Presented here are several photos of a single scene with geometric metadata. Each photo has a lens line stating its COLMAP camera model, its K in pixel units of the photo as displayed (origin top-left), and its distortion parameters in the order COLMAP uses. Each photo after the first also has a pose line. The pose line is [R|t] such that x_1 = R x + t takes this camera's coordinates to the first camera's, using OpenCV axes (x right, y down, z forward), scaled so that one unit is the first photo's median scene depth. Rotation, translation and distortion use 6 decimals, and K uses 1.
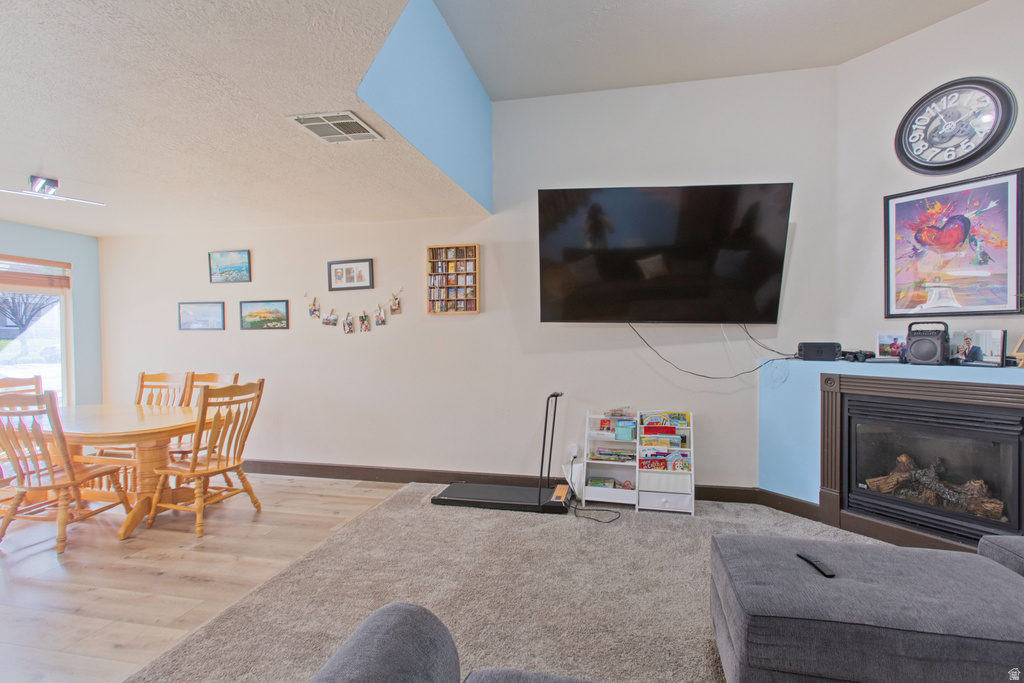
lens RADIAL K [[481.7, 0, 517.1], [0, 481.7, 341.6], [0, 0, 1]] dist [-0.018437, 0.017554]
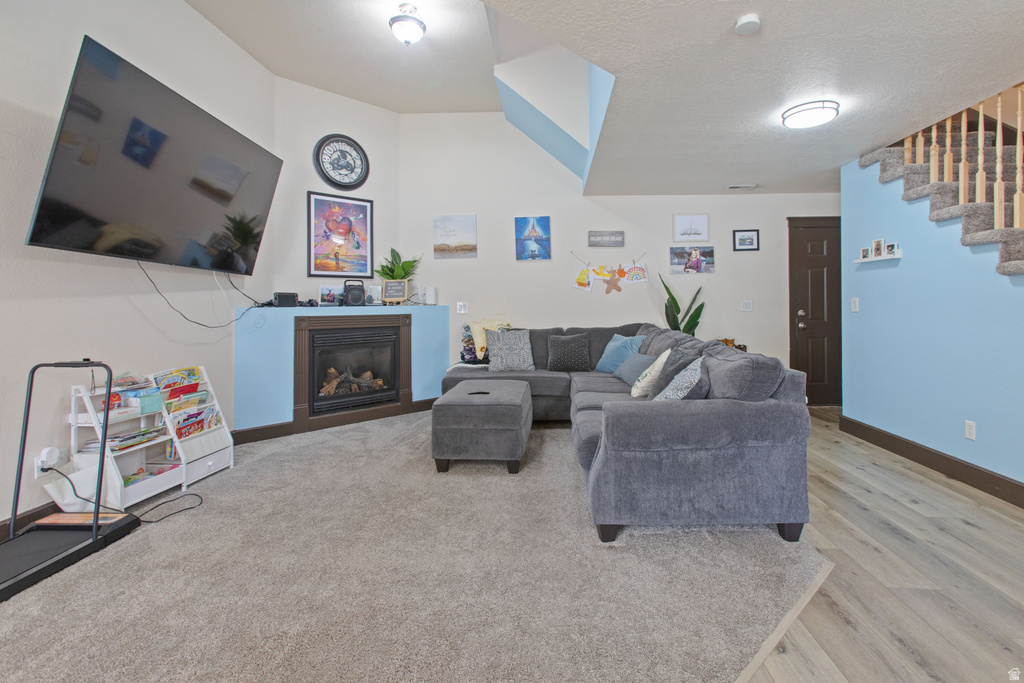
lens RADIAL K [[468.7, 0, 532.1], [0, 468.7, 305.2], [0, 0, 1]] dist [-0.000386, 0.000131]
pose [[-0.163634, 0.007671, 0.986491, -0.640768], [0.024295, 0.999698, -0.003744, 0.051440], [-0.986222, 0.023354, -0.163771, 0.528303]]
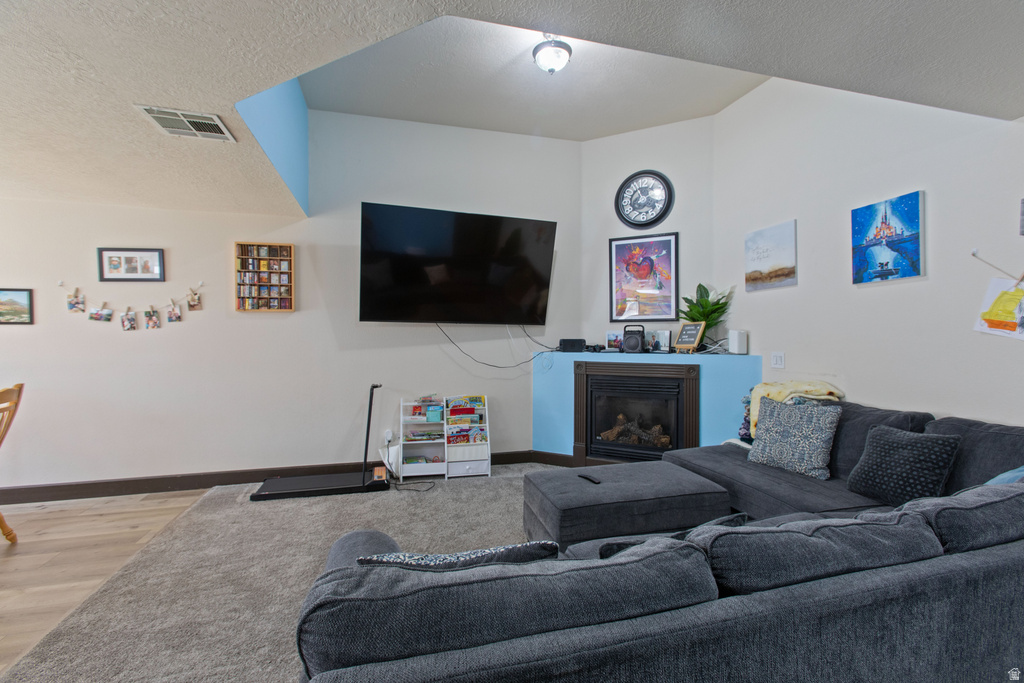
lens RADIAL K [[464.5, 0, 512.0], [0, 464.5, 341.5], [0, 0, 1]] dist [-0.001221, 0.000406]
pose [[0.885963, -0.003982, 0.463738, -0.140560], [0.003758, 0.999992, 0.001408, 0.005990], [-0.463740, 0.000495, 0.885971, -0.105697]]
